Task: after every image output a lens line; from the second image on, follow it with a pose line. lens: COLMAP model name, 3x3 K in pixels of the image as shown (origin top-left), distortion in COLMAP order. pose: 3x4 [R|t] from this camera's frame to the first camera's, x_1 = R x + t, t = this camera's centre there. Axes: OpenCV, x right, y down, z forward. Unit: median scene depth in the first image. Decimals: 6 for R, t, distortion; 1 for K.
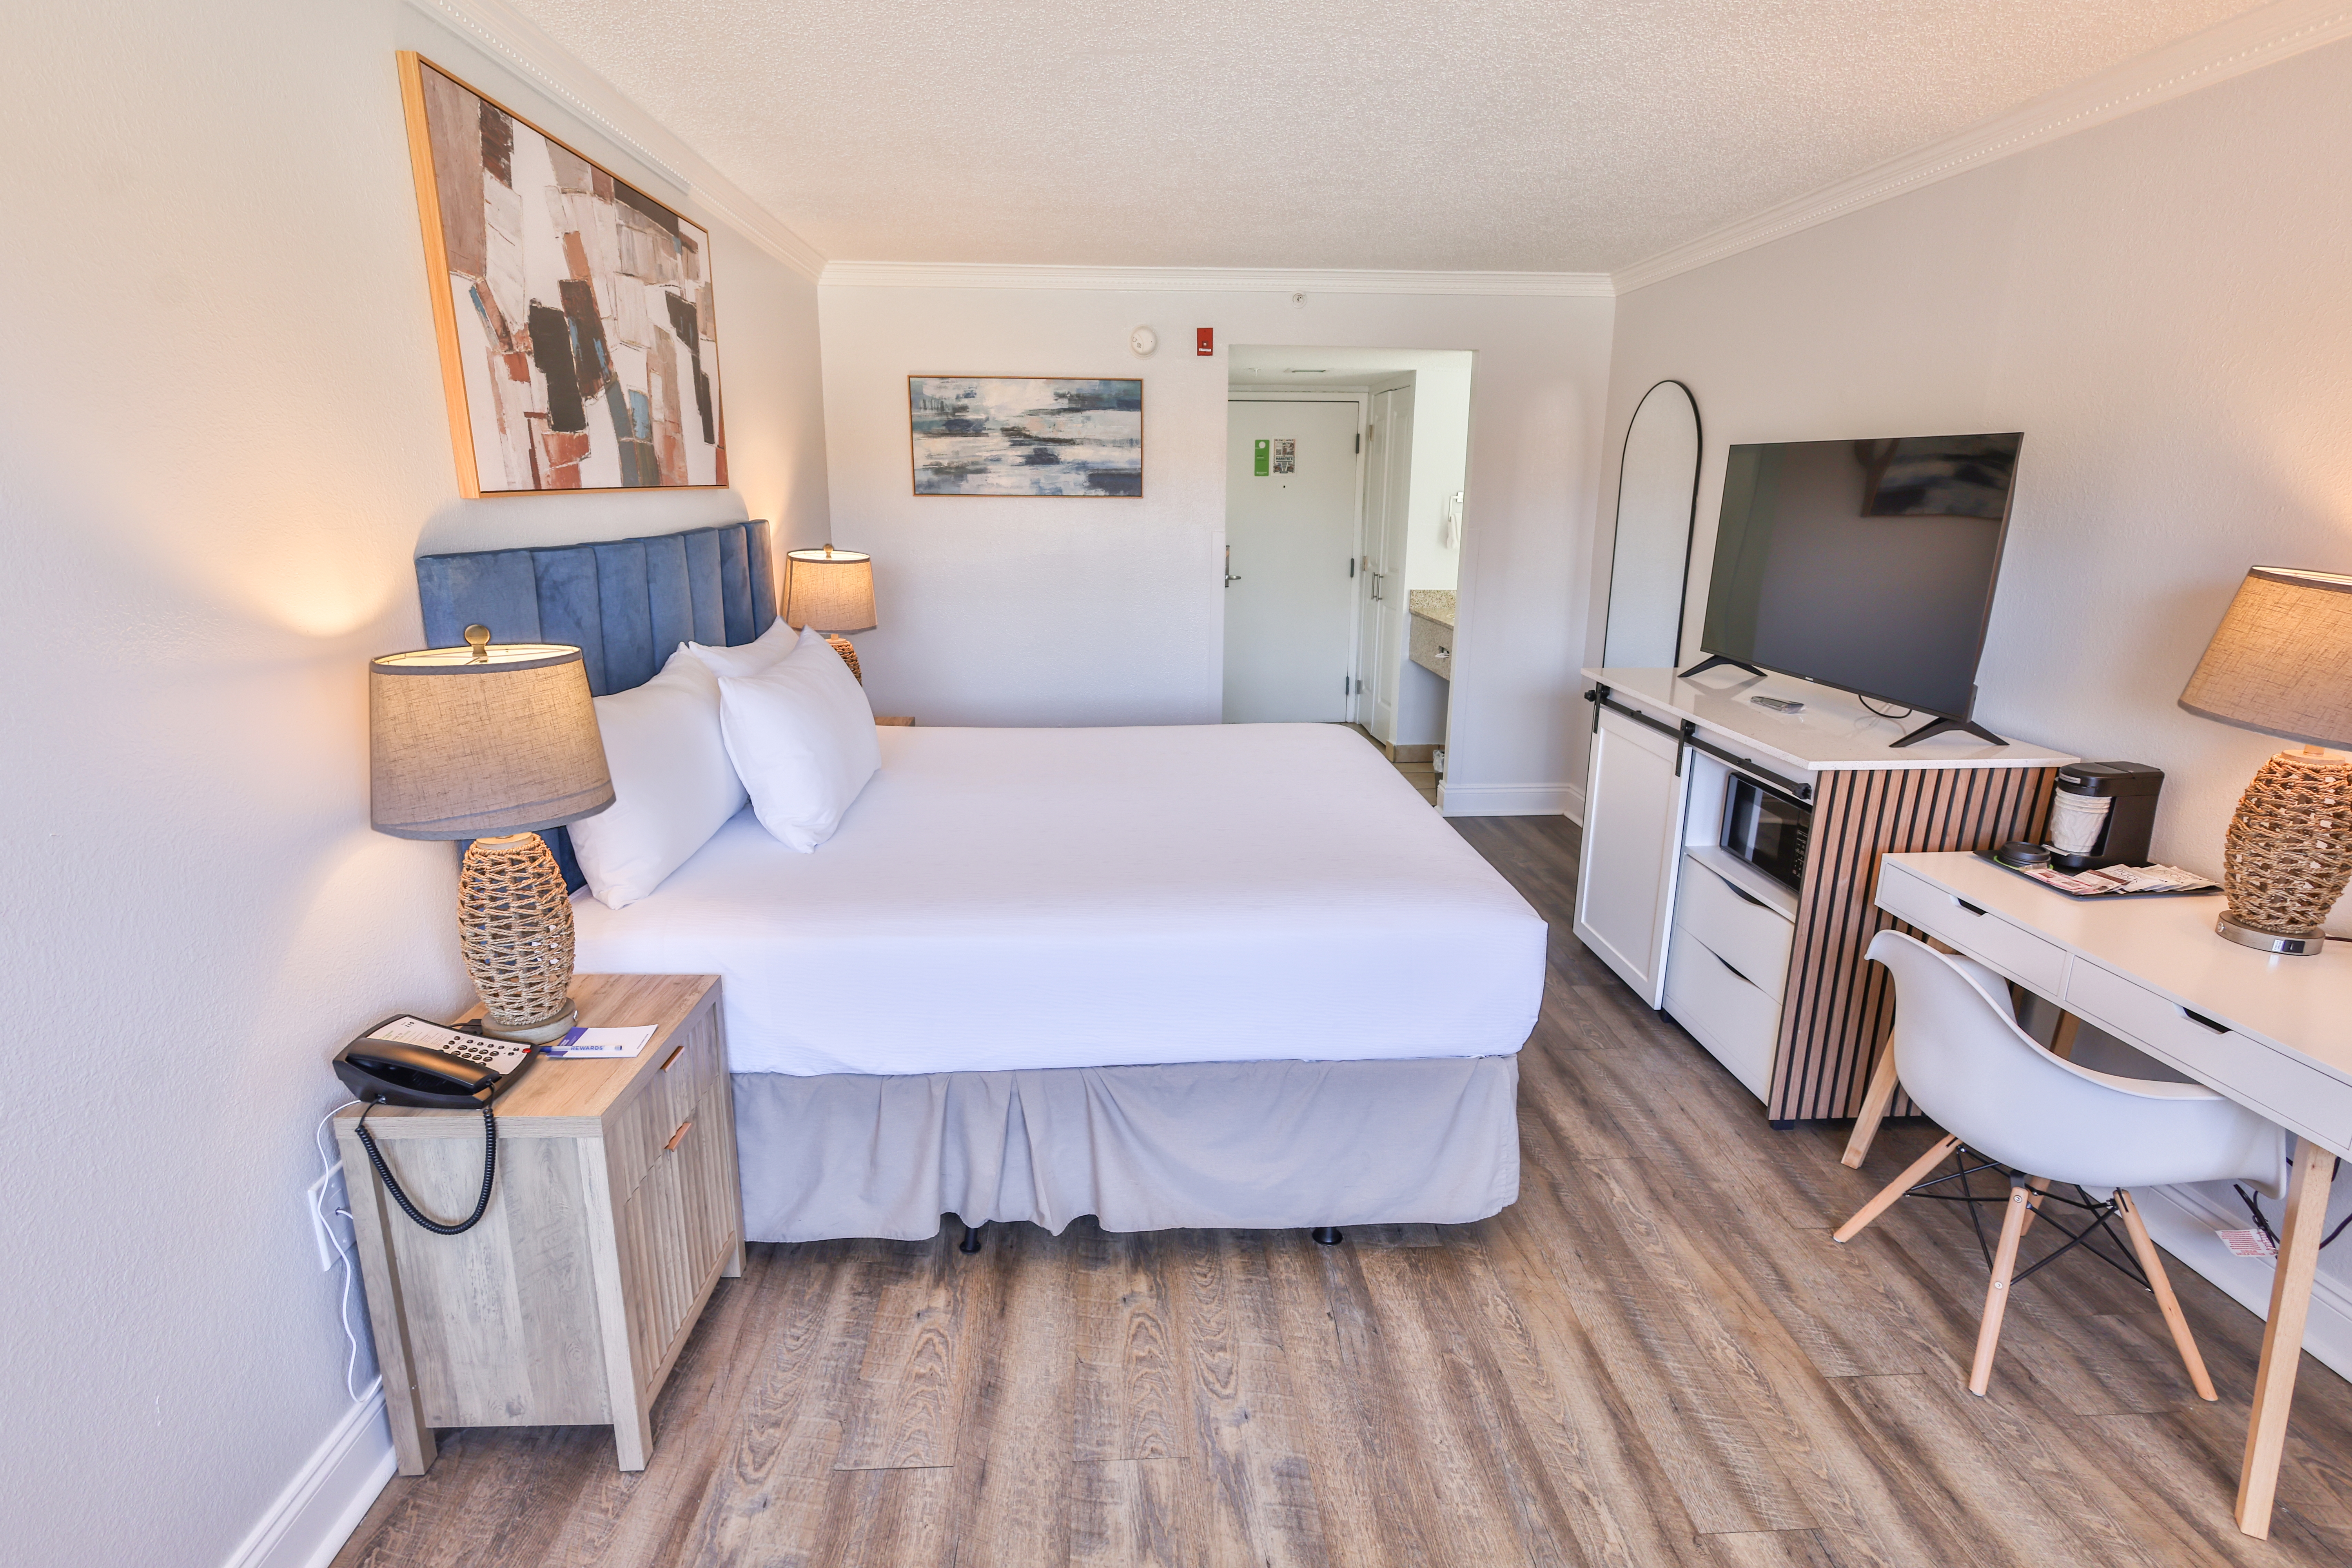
lens RADIAL K [[1141.4, 0, 1186.1], [0, 1141.4, 795.2], [0, 0, 1]] dist [-0.000001, 0.001855]
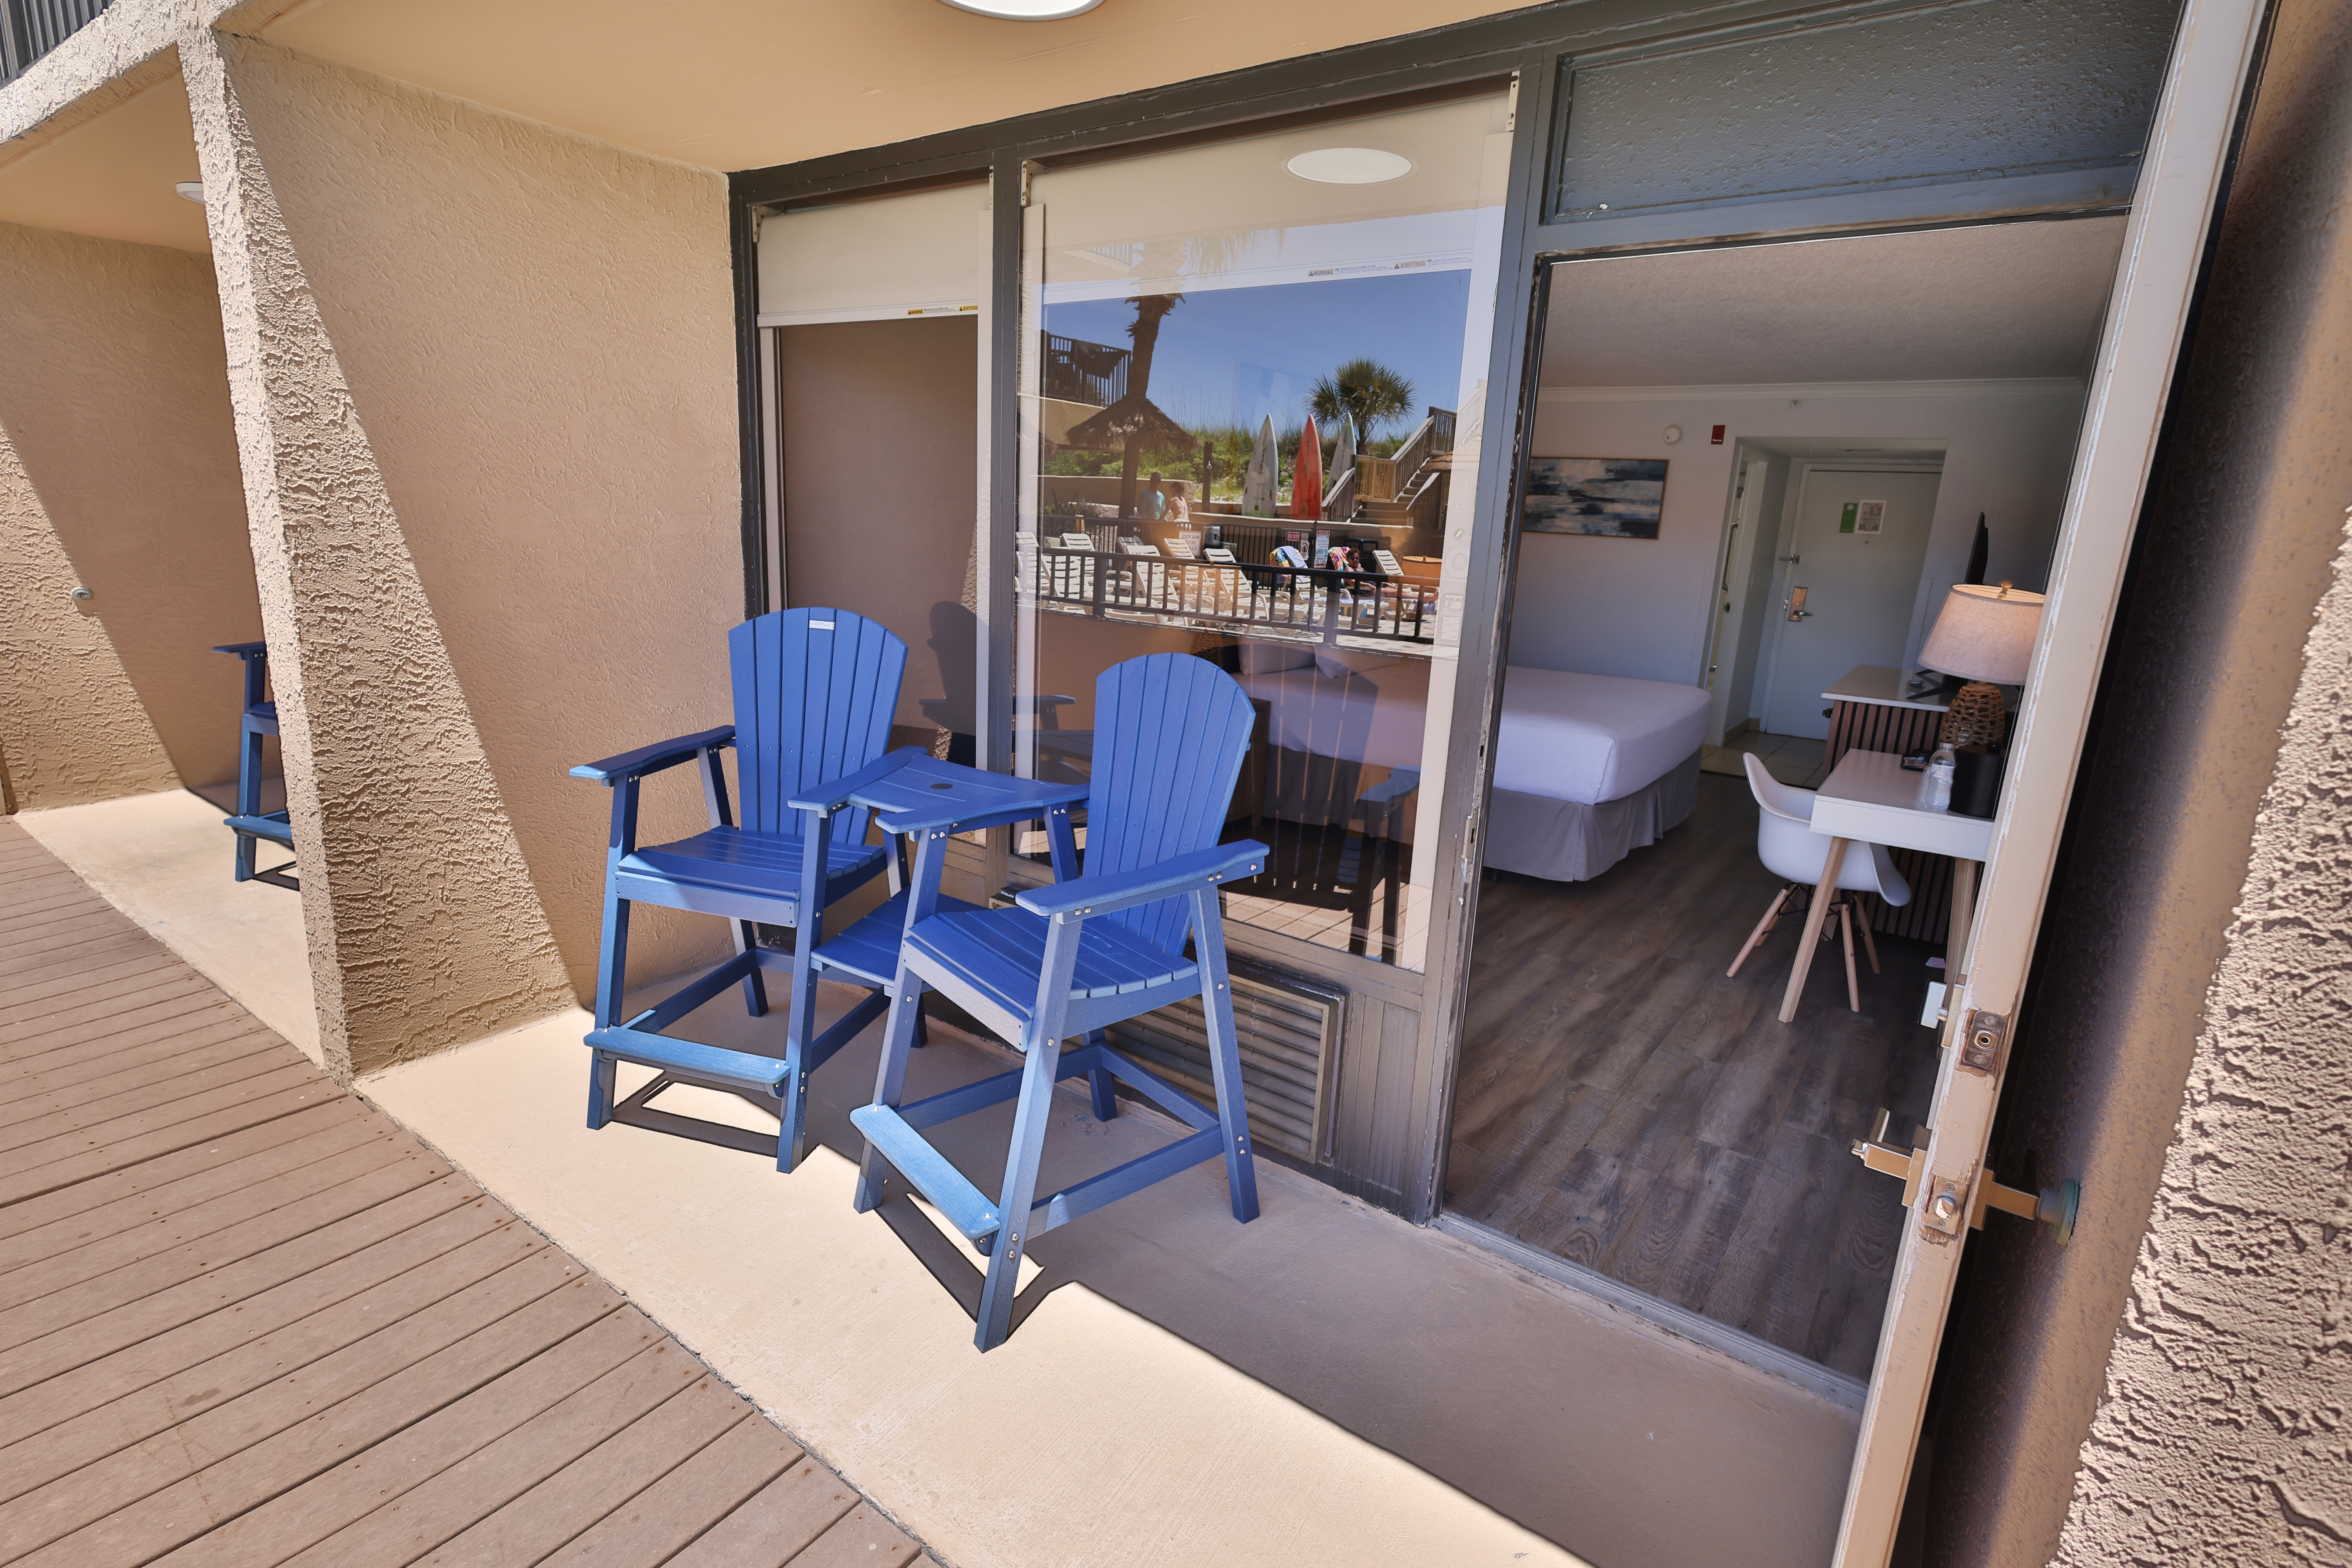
lens RADIAL K [[1141.4, 0, 1192.8], [0, 1141.4, 798.5], [0, 0, 1]] dist [-0.000001, 0.001855]
pose [[0.775354, 0.188108, -0.602861, 0.914328], [-0.209404, 0.977182, 0.035587, 0.278489], [0.595799, 0.098649, 0.797052, -0.997482]]
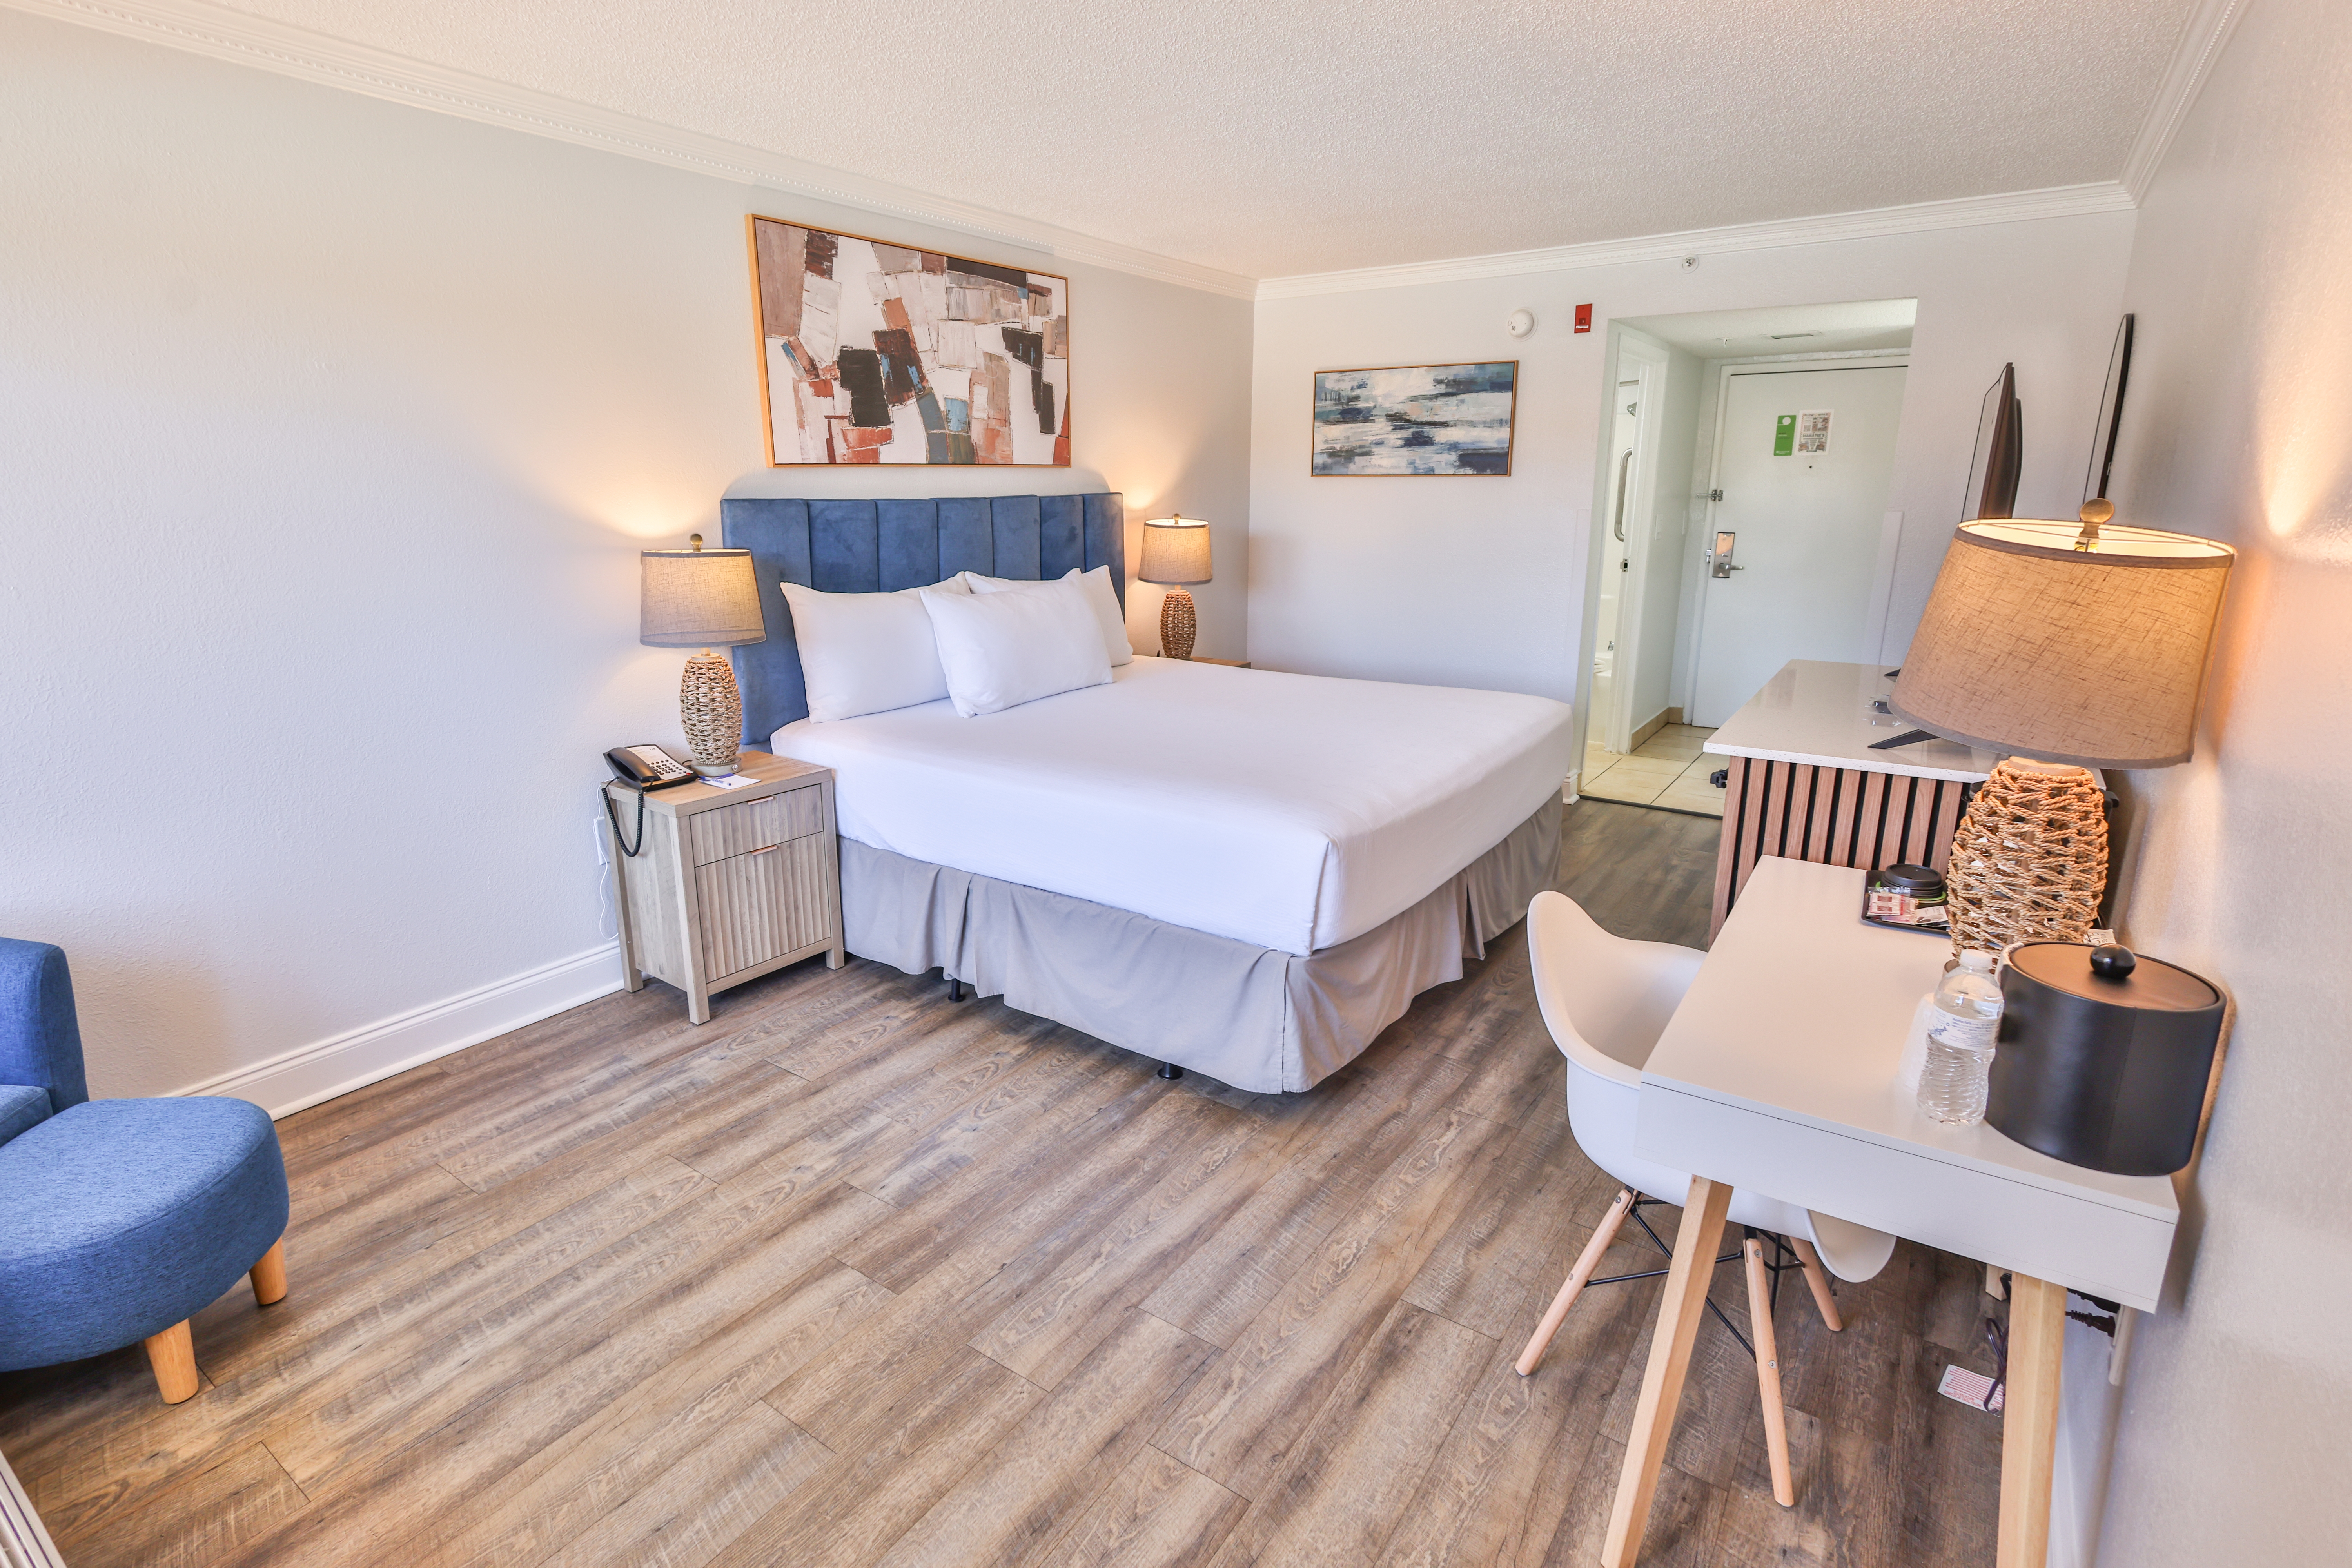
lens RADIAL K [[1141.4, 0, 1165.9], [0, 1141.4, 788.3], [0, 0, 1]] dist [-0.000001, 0.001855]
pose [[0.783873, 0.154153, -0.601481, 0.786007], [-0.156475, 0.986471, 0.048898, 0.030641], [0.600881, 0.055786, 0.797389, 0.019954]]
